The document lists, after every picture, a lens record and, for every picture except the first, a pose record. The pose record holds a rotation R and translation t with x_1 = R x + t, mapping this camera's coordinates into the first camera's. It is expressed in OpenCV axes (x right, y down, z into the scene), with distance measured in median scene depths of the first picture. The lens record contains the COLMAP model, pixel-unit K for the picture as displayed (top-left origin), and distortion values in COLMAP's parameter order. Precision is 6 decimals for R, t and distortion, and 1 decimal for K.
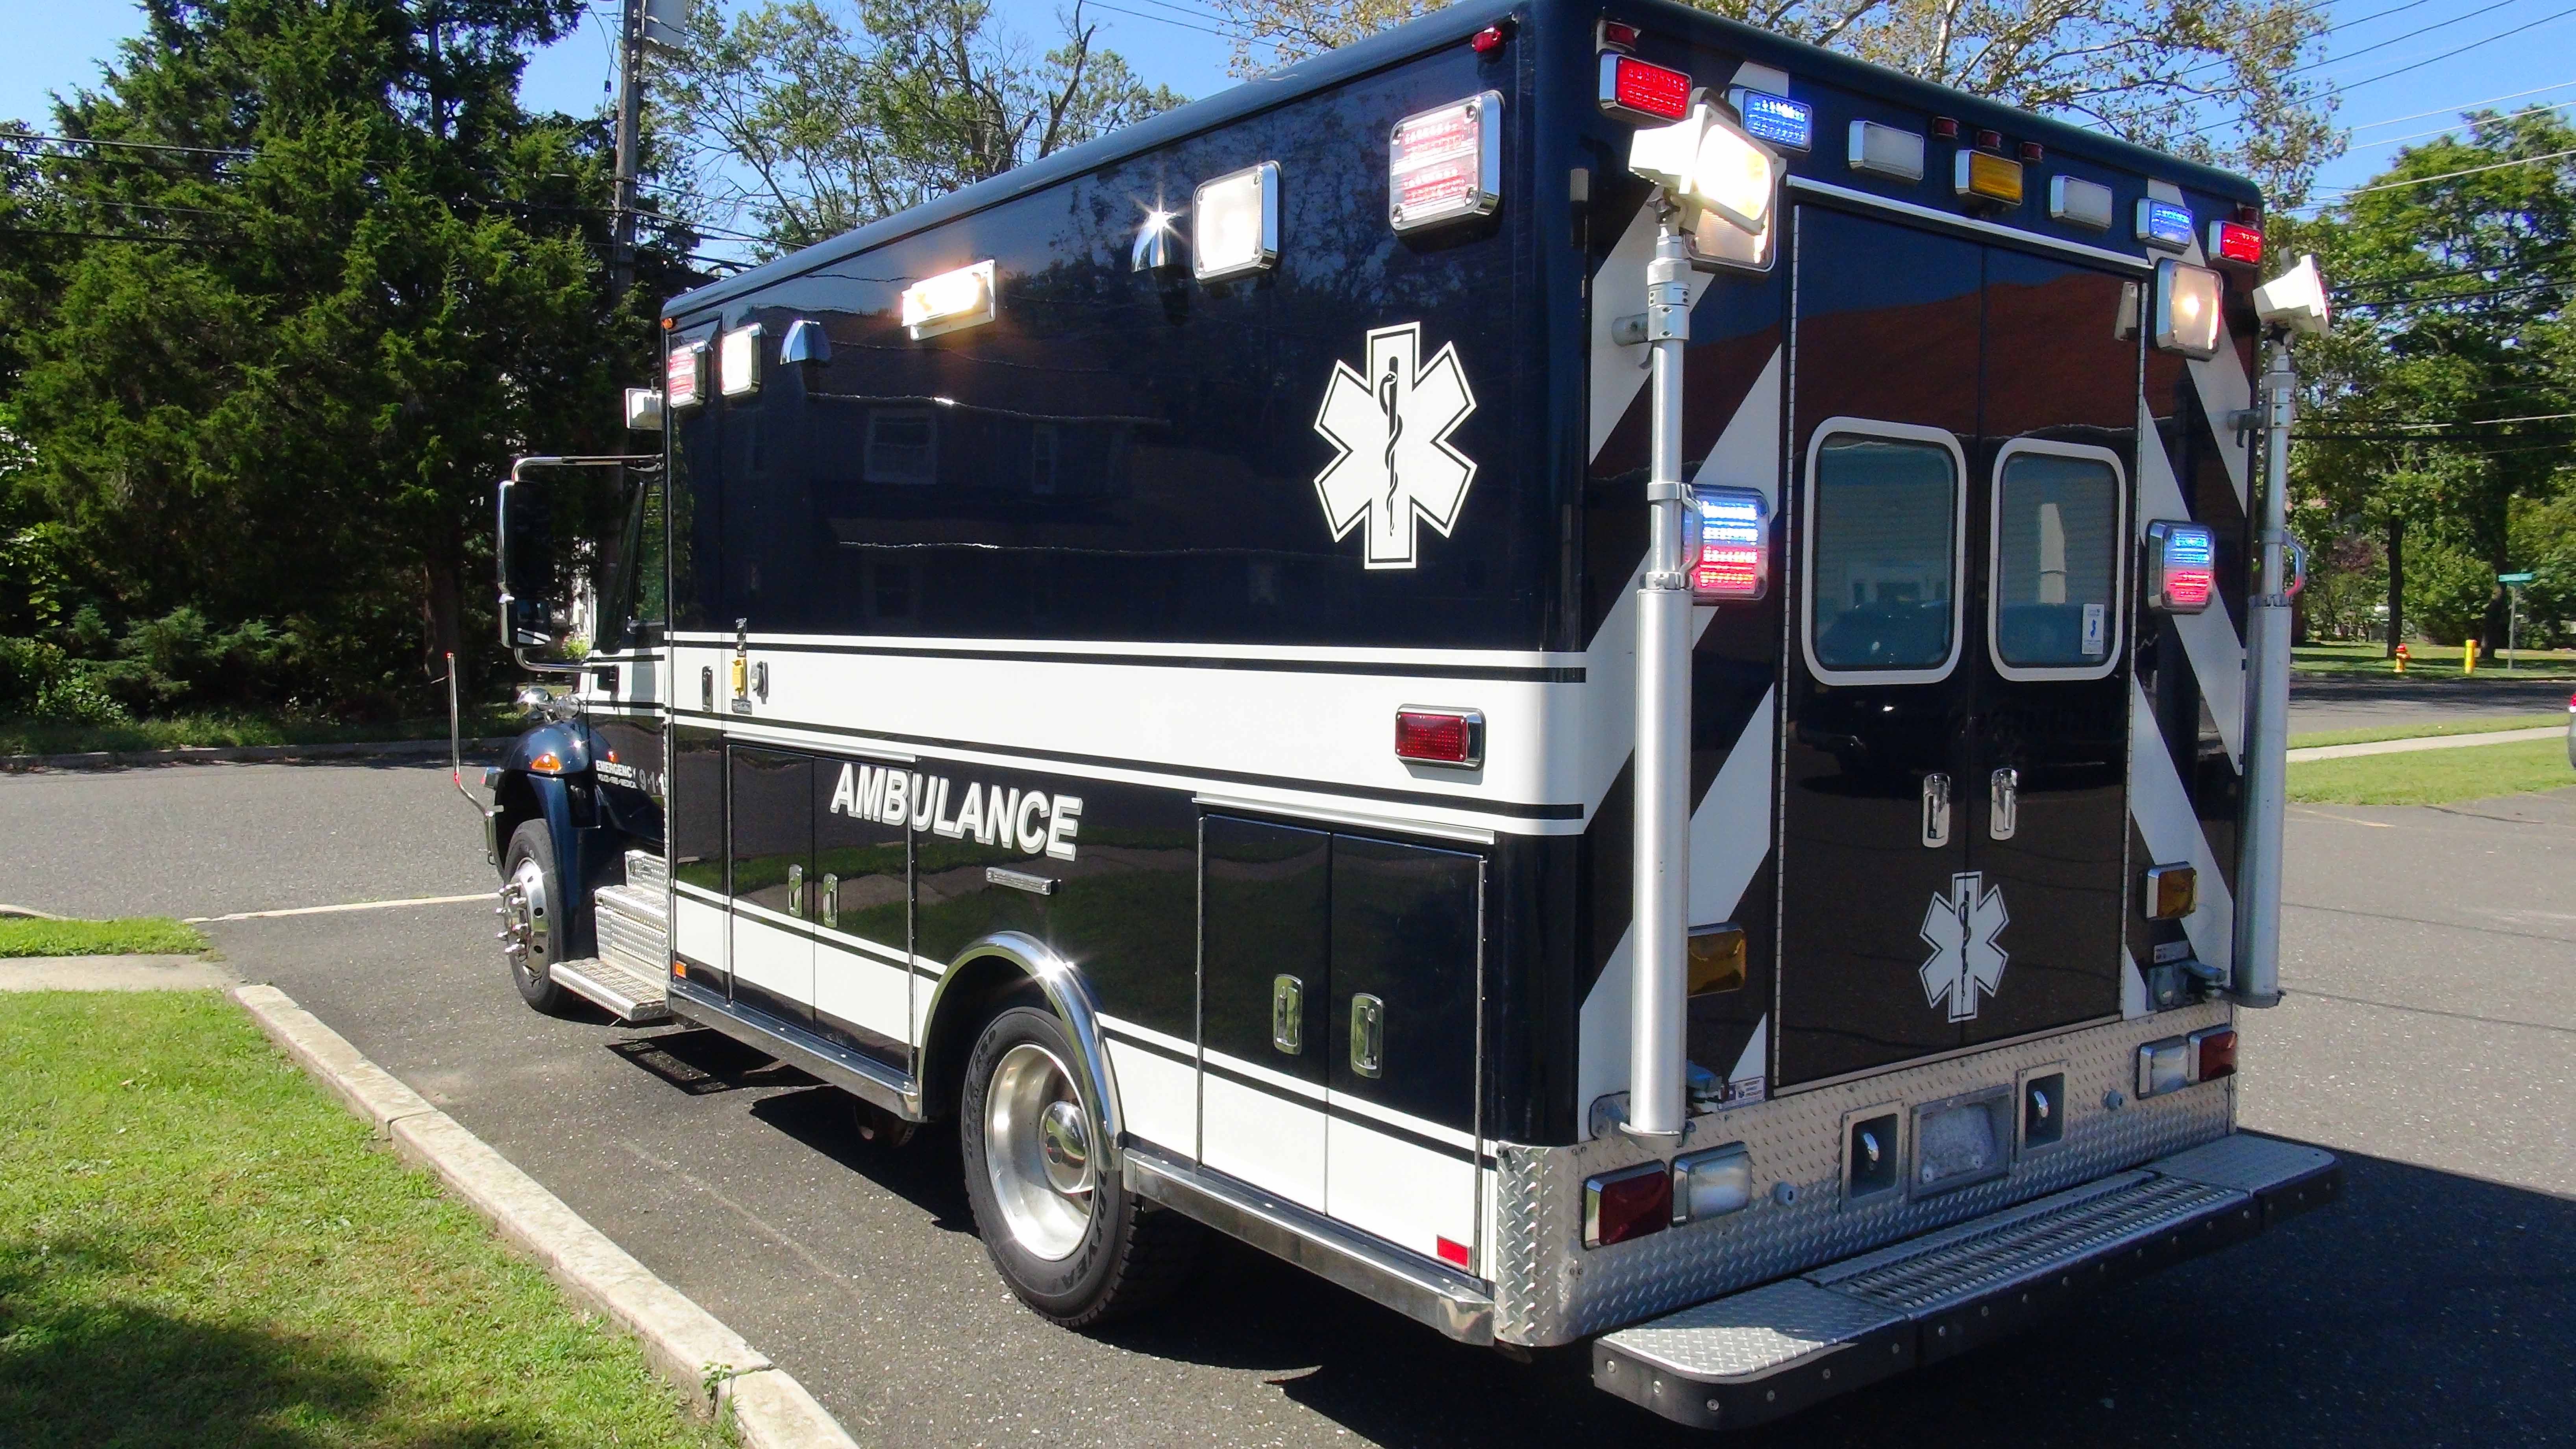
lens RADIAL K [[1895.4, 0, 1288.0], [0, 1895.4, 724.5], [0, 0, 1]] dist [0.001921, 0.000077]
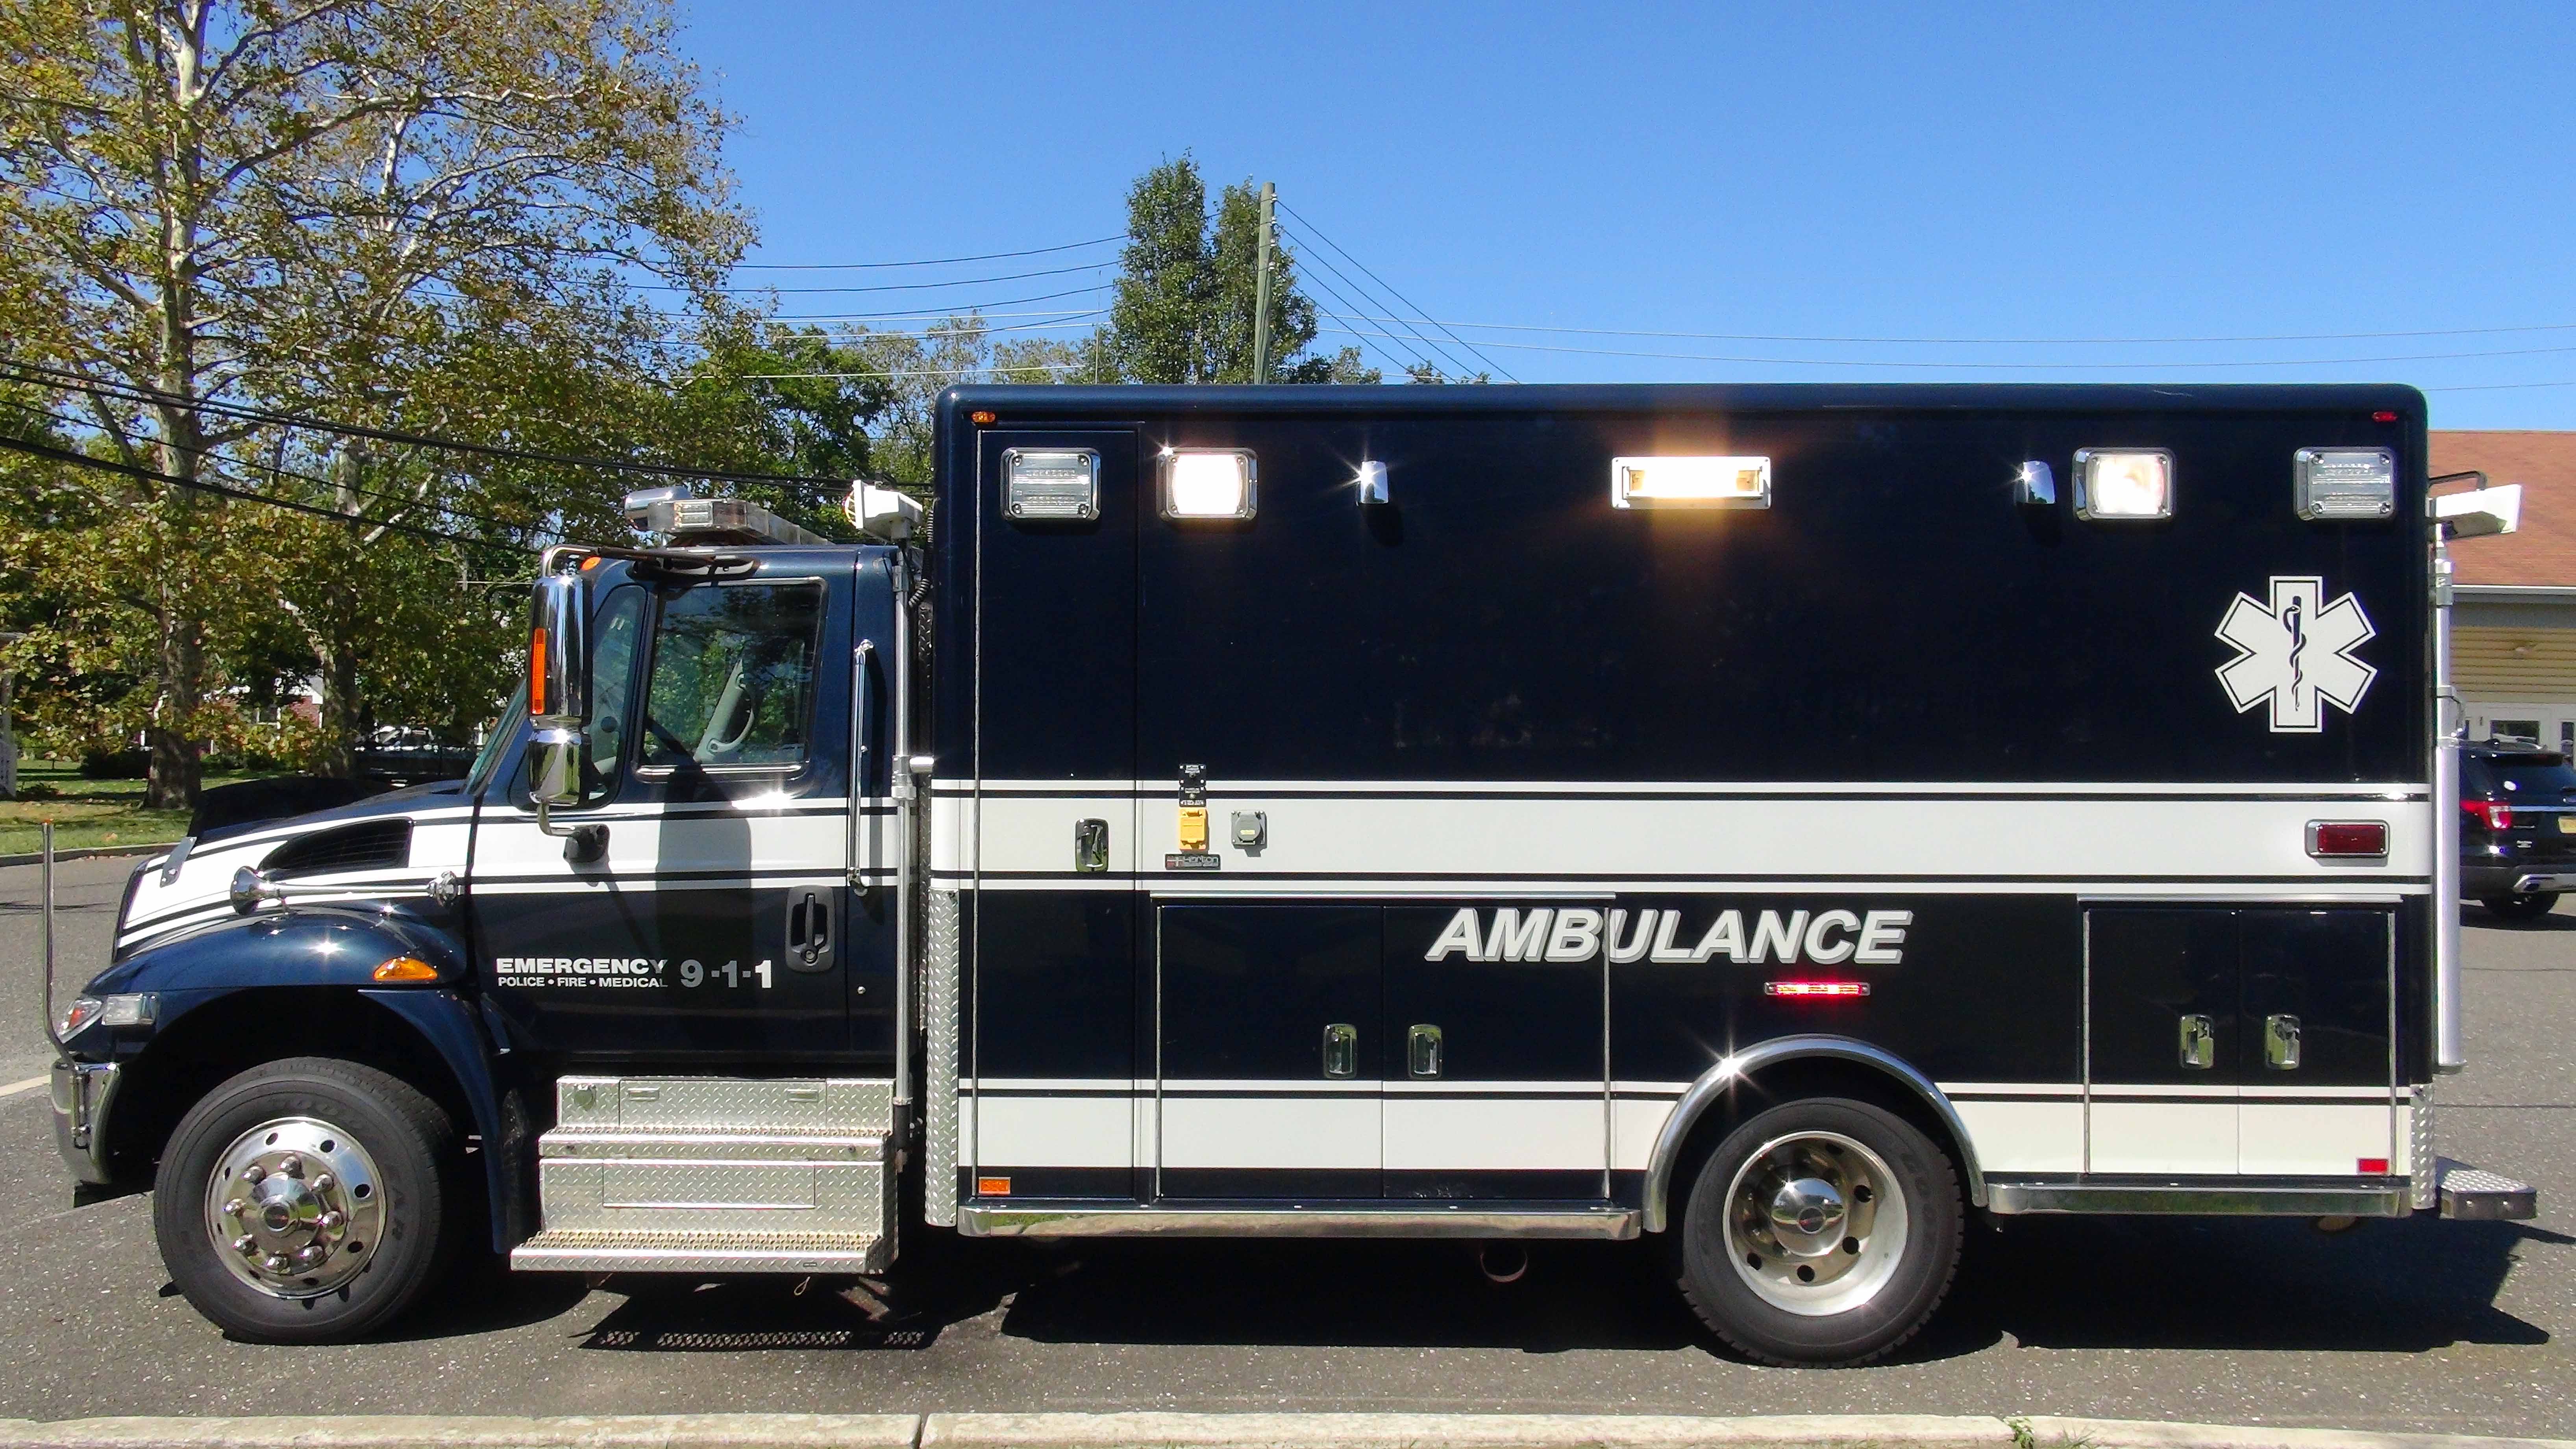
lens RADIAL K [[788.2, 0, 1288.1], [0, 788.2, 760.1], [0, 0, 1]] dist [-0.000847, -0.000102]
pose [[0.613044, 0.000558, 0.790049, -0.727741], [0.044044, 0.998420, -0.034881, -0.055827], [-0.788820, 0.056181, 0.612051, 0.958580]]
